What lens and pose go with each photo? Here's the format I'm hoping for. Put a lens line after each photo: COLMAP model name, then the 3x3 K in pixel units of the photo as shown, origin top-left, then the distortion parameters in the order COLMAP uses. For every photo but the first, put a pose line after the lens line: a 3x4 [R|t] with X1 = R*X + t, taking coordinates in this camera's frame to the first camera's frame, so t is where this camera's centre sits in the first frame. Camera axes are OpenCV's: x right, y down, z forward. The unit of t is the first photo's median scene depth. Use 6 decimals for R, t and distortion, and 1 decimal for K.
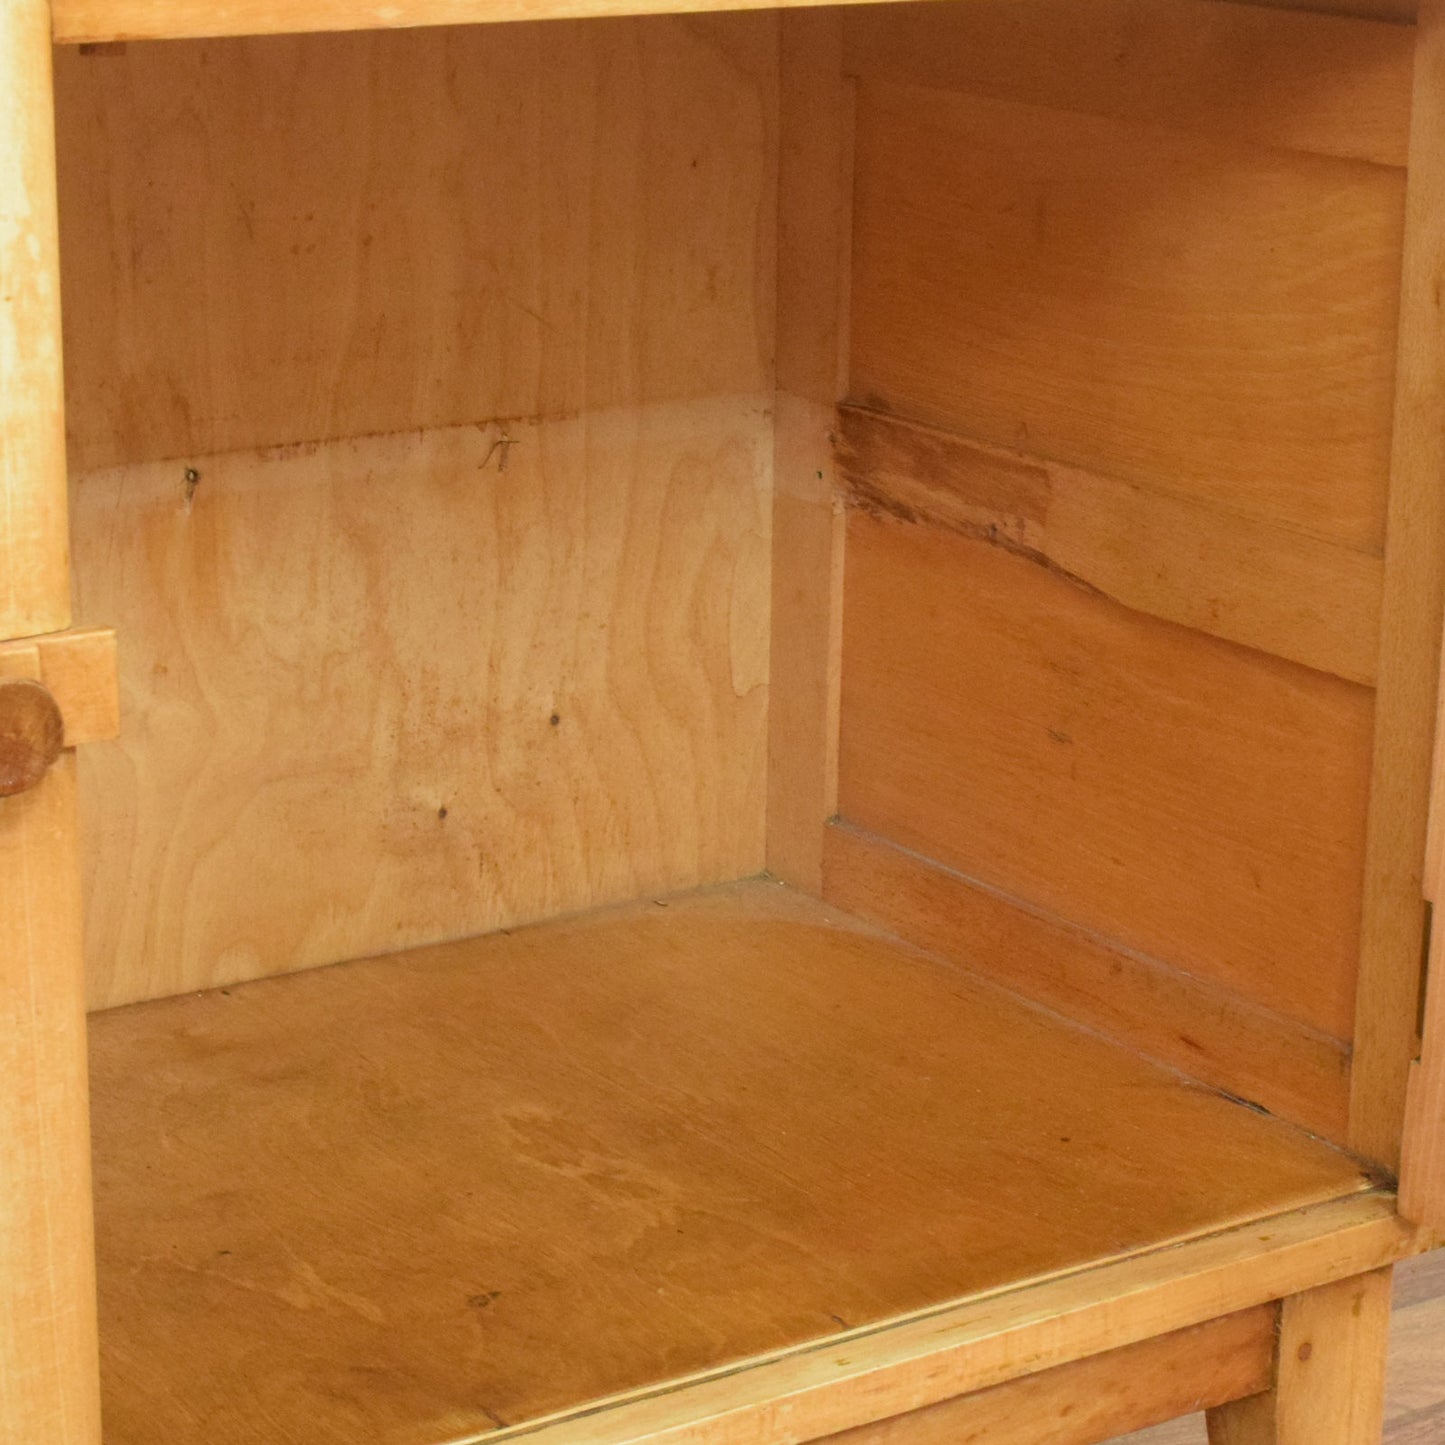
lens RADIAL K [[3770.6, 0, 722.5], [0, 3770.6, 722.5], [0, 0, 1]] dist [-0.030326, -0.530117]
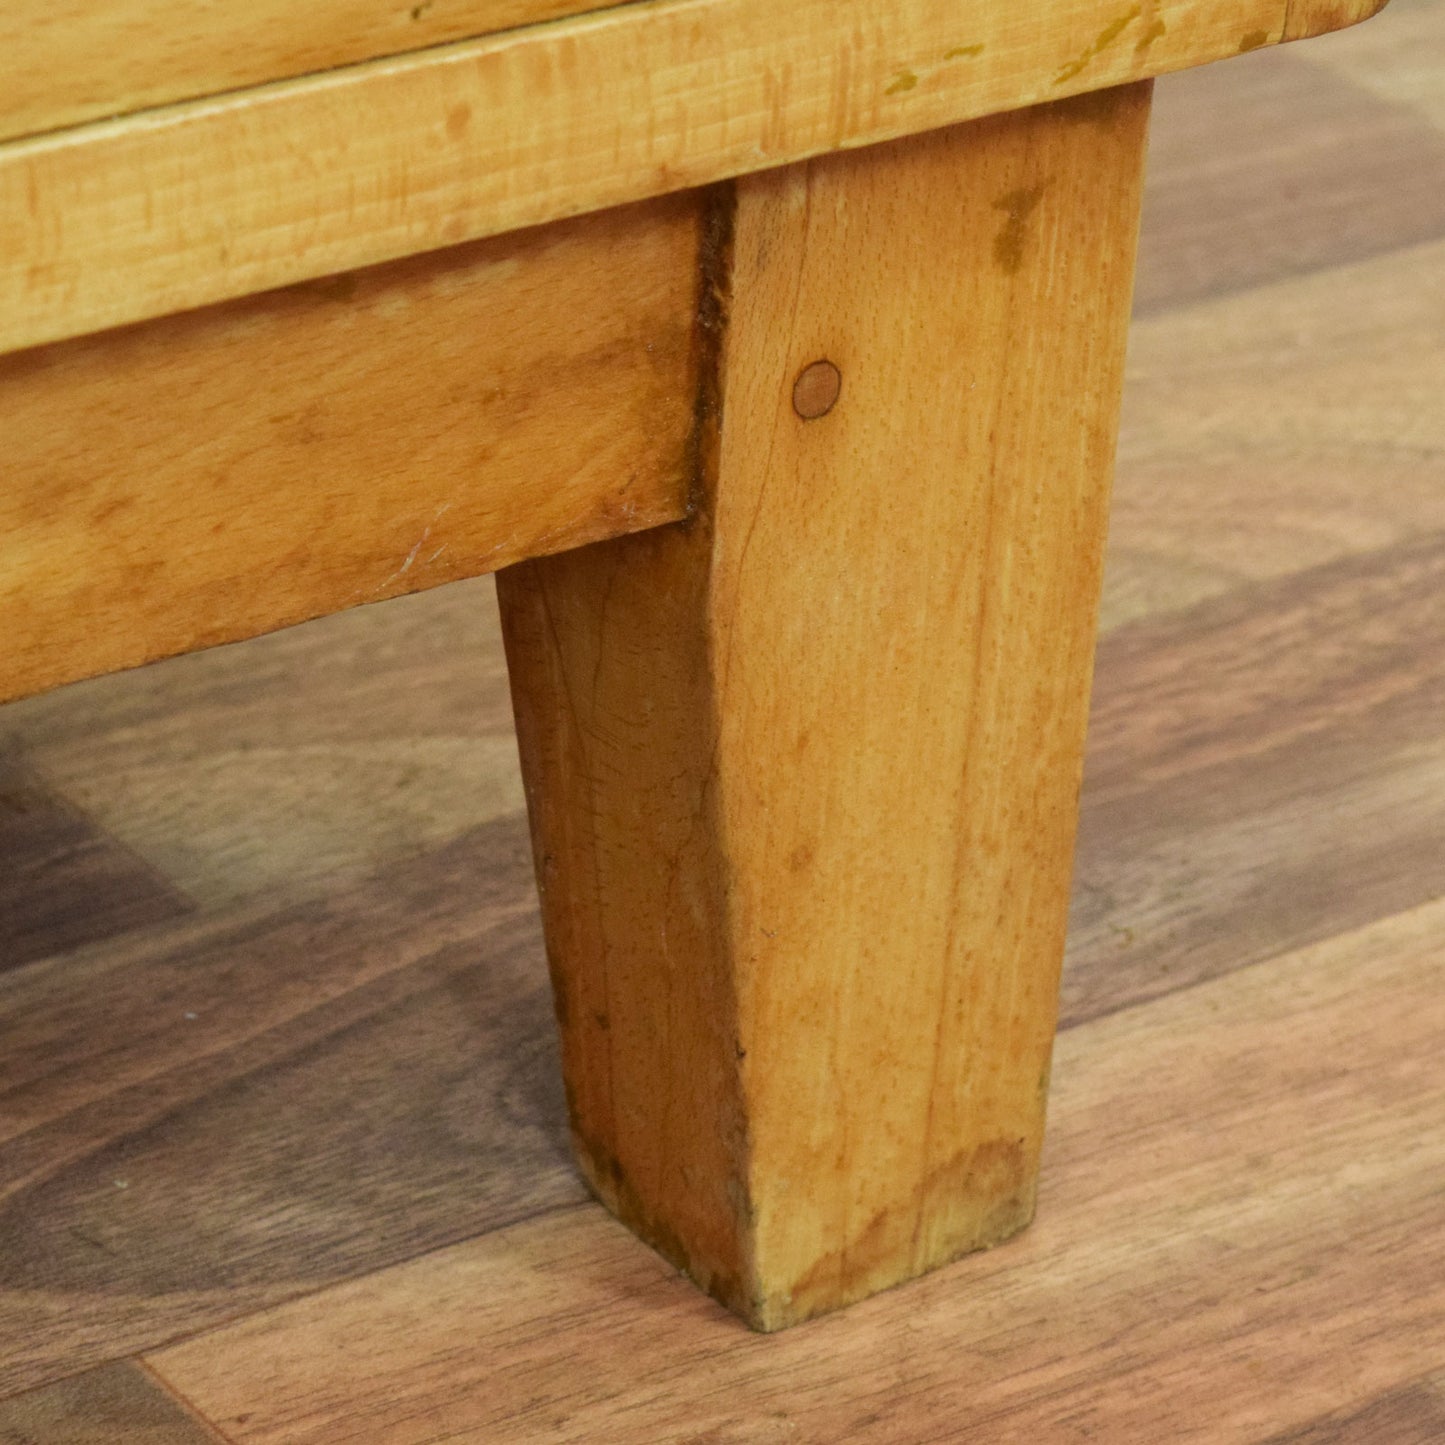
lens RADIAL K [[3770.6, 0, 722.5], [0, 3770.6, 722.5], [0, 0, 1]] dist [-0.030326, -0.530117]
pose [[0.999742, 0.020118, -0.010560, 0.151326], [-0.017002, 0.970697, 0.239706, 0.123798], [0.015073, -0.239464, 0.970788, 0.718747]]
